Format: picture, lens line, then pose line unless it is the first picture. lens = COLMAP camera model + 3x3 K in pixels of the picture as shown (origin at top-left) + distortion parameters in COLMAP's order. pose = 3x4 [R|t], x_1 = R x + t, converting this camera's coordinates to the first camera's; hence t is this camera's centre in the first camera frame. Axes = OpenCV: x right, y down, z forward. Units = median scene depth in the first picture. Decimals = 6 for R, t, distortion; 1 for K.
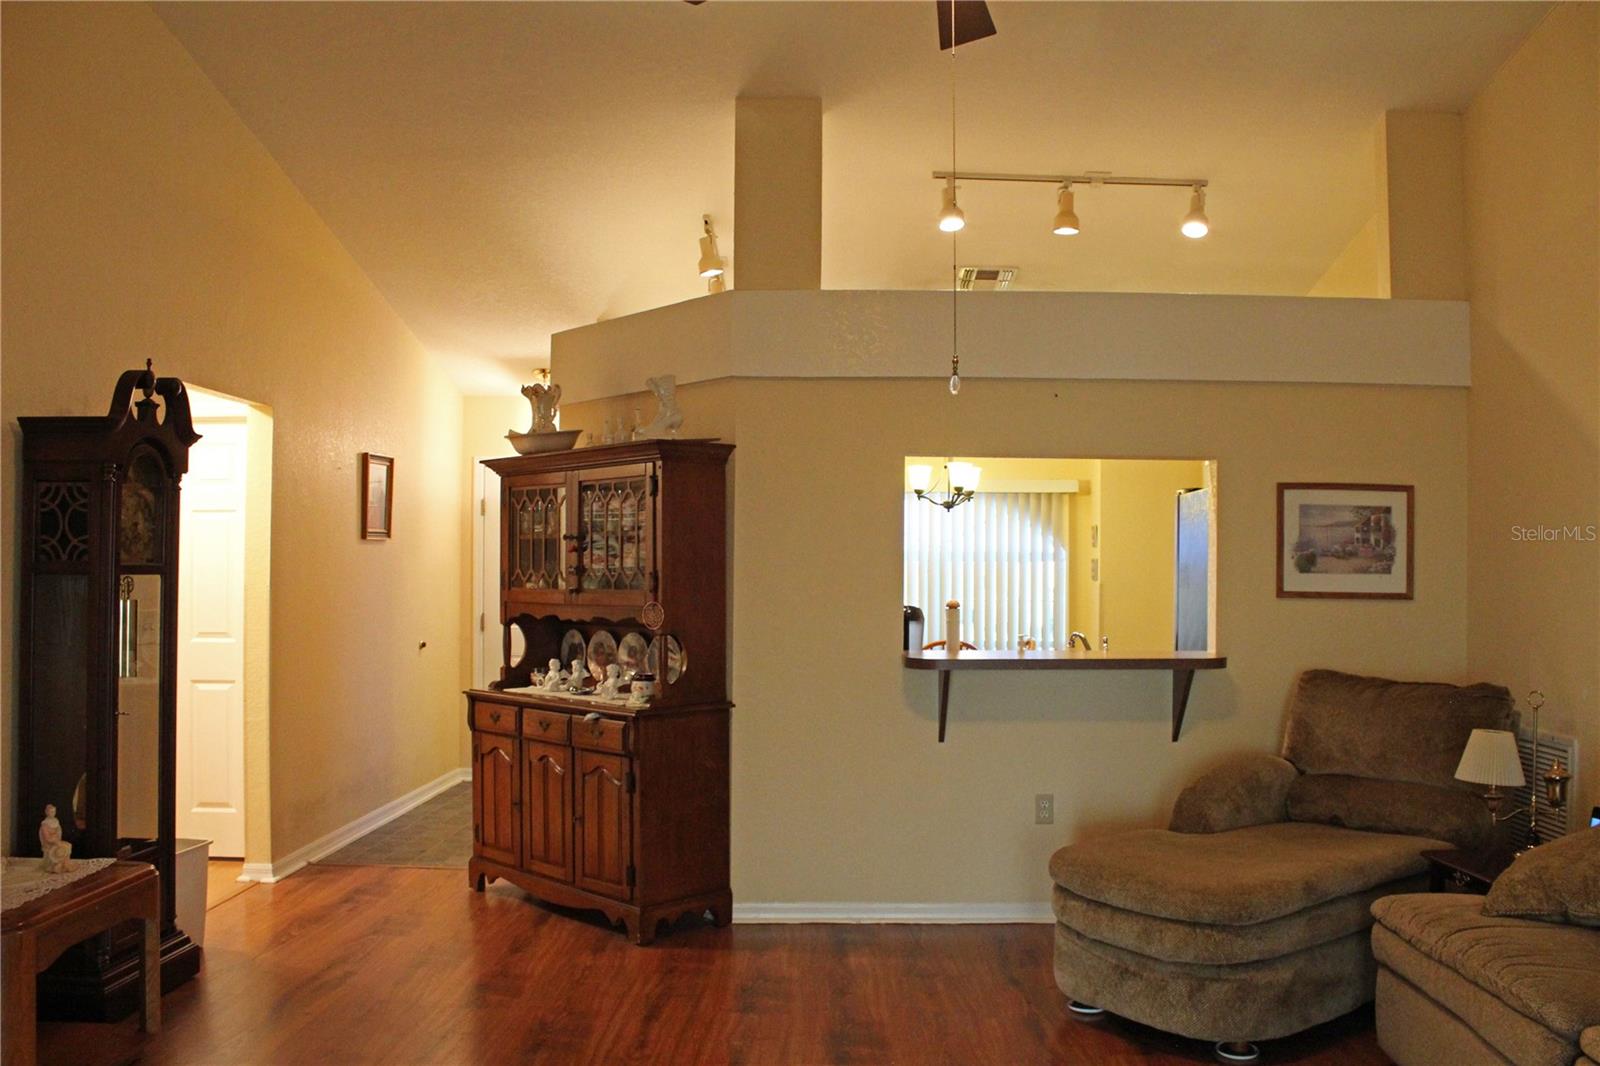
lens RADIAL K [[1334.2, 0, 820.5], [0, 1334.2, 545.5], [0, 0, 1]] dist [-0.167885, 0.145947]
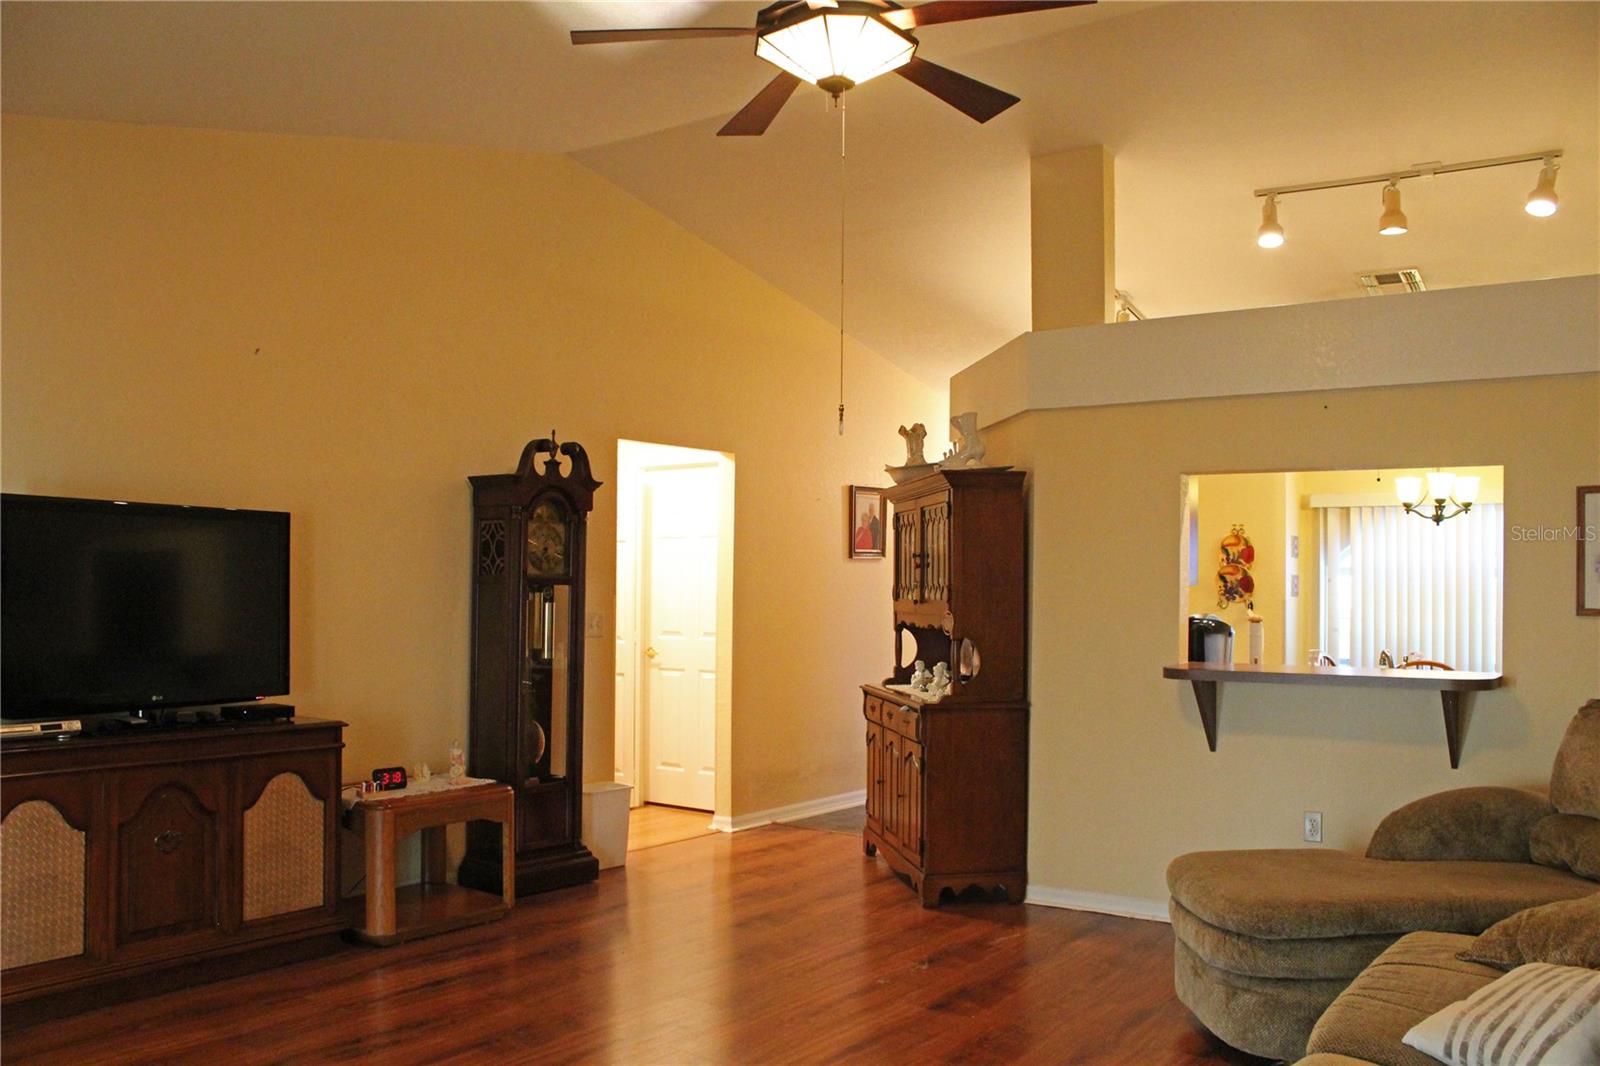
lens RADIAL K [[1334.2, 0, 820.5], [0, 1334.2, 545.5], [0, 0, 1]] dist [-0.167885, 0.145947]
pose [[0.819761, -0.013390, -0.572549, 0.418810], [0.004864, 0.999853, -0.016419, 0.003957], [0.572685, 0.010674, 0.819706, -0.007726]]
